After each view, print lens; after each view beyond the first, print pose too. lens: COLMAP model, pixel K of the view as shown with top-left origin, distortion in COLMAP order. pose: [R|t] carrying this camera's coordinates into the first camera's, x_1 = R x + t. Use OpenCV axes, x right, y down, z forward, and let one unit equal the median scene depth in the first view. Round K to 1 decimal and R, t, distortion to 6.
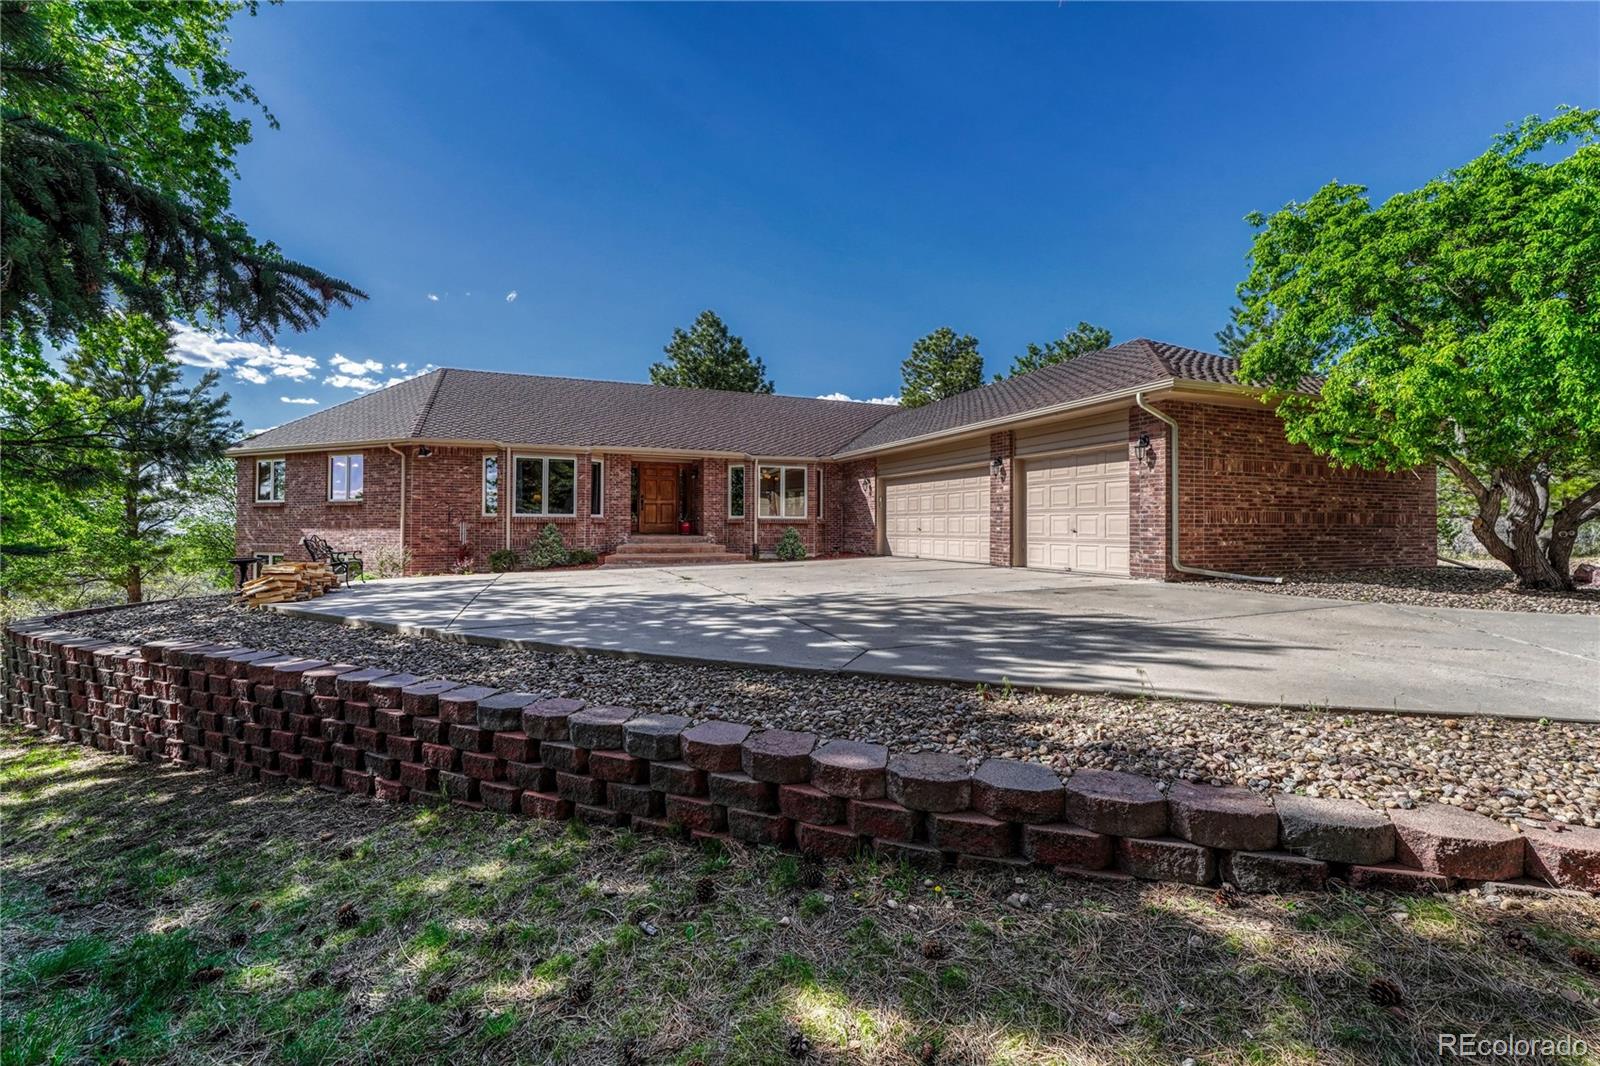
lens RADIAL K [[670.3, 0, 809.1], [0, 670.3, 520.1], [0, 0, 1]] dist [-0.008486, -0.000066]
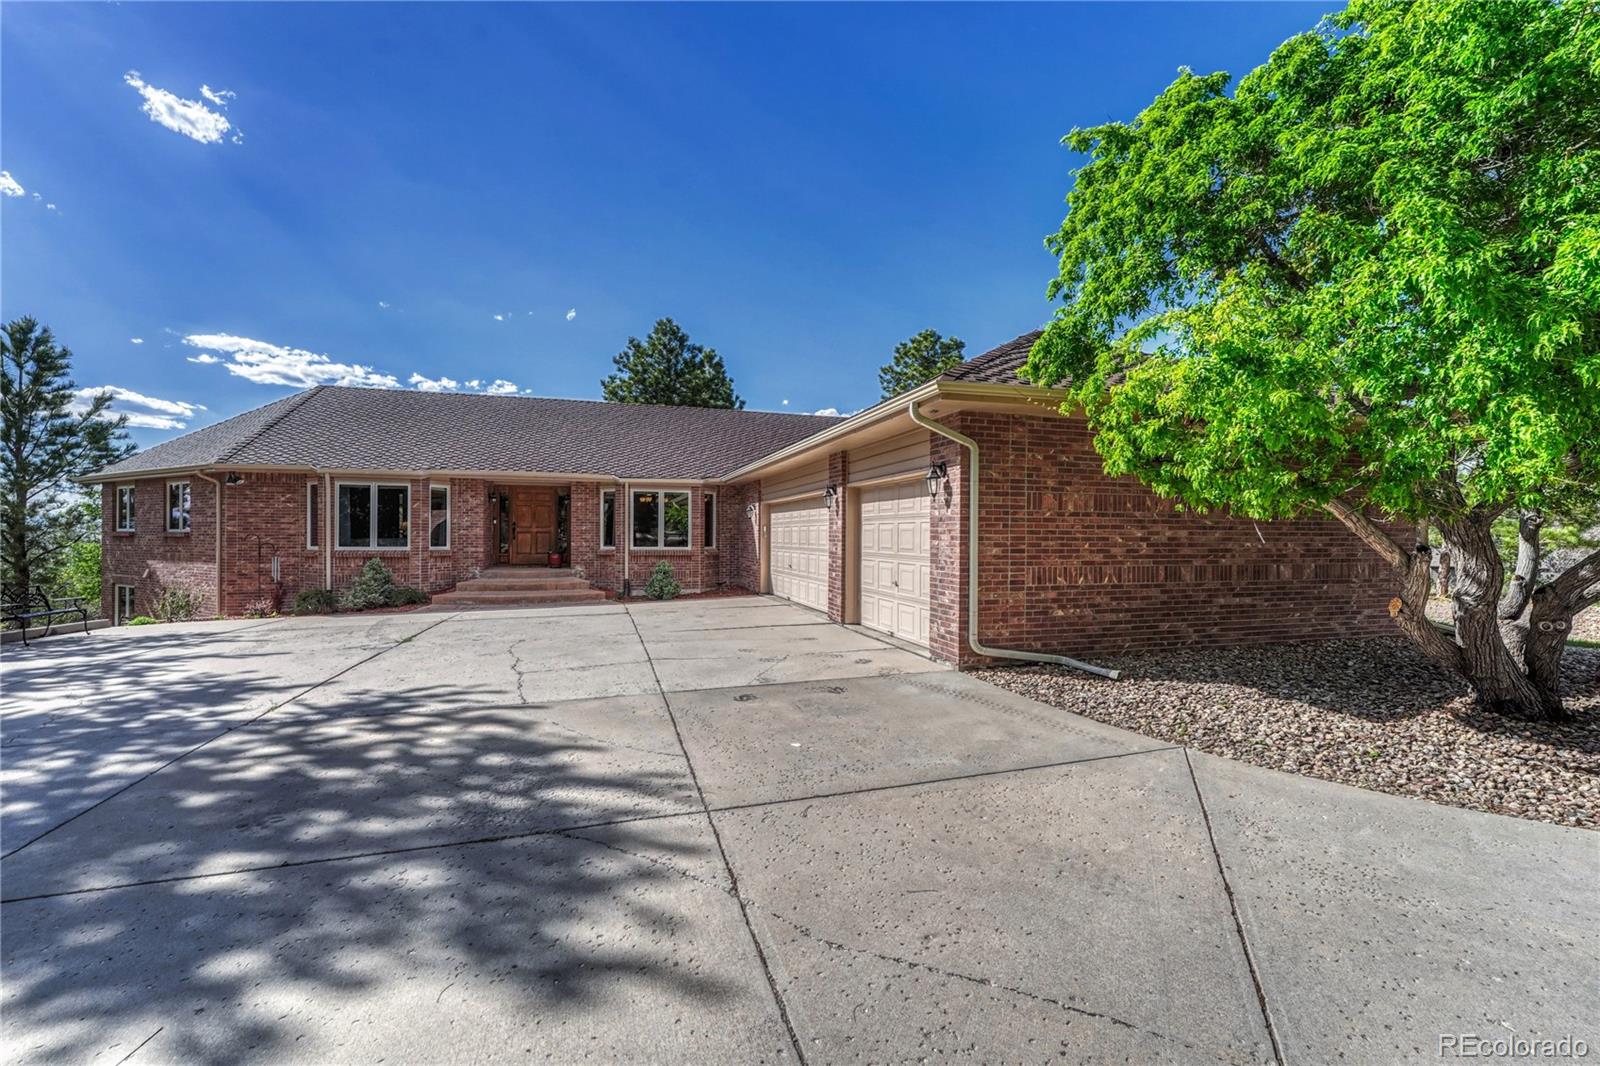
lens RADIAL K [[670.3, 0, 794.7], [0, 670.3, 539.9], [0, 0, 1]] dist [-0.008486, -0.000066]
pose [[0.995892, 0.002167, -0.090523, 0.255368], [-0.000911, 0.999903, 0.013912, -0.032769], [0.090544, -0.013773, 0.995797, 0.168837]]
